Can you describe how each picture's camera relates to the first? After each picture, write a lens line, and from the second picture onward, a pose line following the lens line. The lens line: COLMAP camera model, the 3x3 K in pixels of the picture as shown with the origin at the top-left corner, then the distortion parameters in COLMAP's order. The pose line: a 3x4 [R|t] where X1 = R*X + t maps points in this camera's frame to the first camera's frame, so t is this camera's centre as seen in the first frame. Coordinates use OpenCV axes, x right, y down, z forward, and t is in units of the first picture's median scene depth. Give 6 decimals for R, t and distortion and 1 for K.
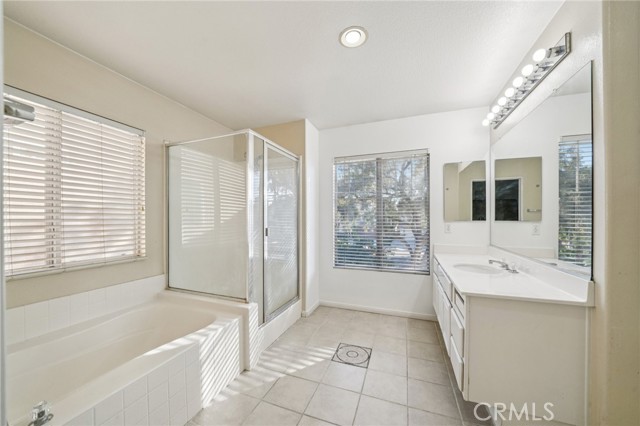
lens RADIAL K [[231.9, 0, 306.5], [0, 231.9, 222.6], [0, 0, 1]] dist [-0.005902, -0.000459]
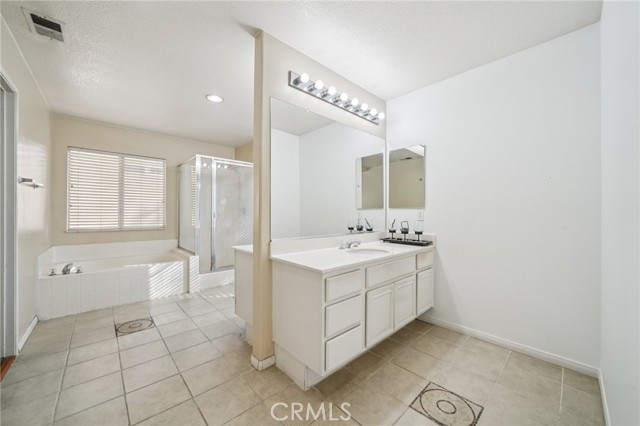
lens RADIAL K [[231.9, 0, 322.7], [0, 231.9, 214.4], [0, 0, 1]] dist [-0.005902, -0.000459]
pose [[0.911209, 0.008054, -0.411866, 1.130886], [-0.012337, 0.999894, -0.007742, 0.038552], [0.411760, 0.012135, 0.911212, -0.145162]]
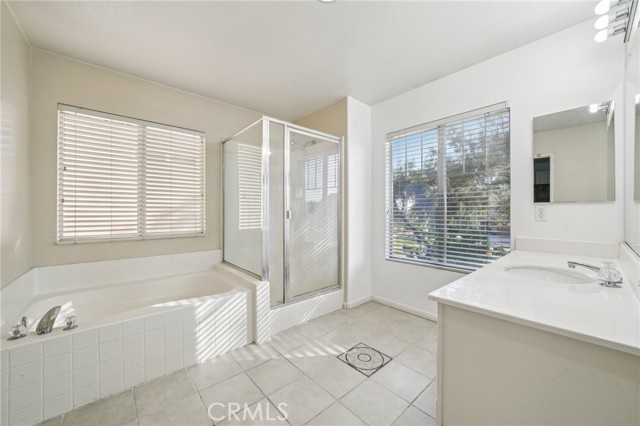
lens RADIAL K [[231.9, 0, 324.5], [0, 231.9, 215.1], [0, 0, 1]] dist [-0.005902, -0.000459]
pose [[0.901197, 0.007666, -0.433342, 0.397343], [-0.008518, 0.999964, -0.000026, 0.039421], [0.433326, 0.003715, 0.901229, 0.152093]]
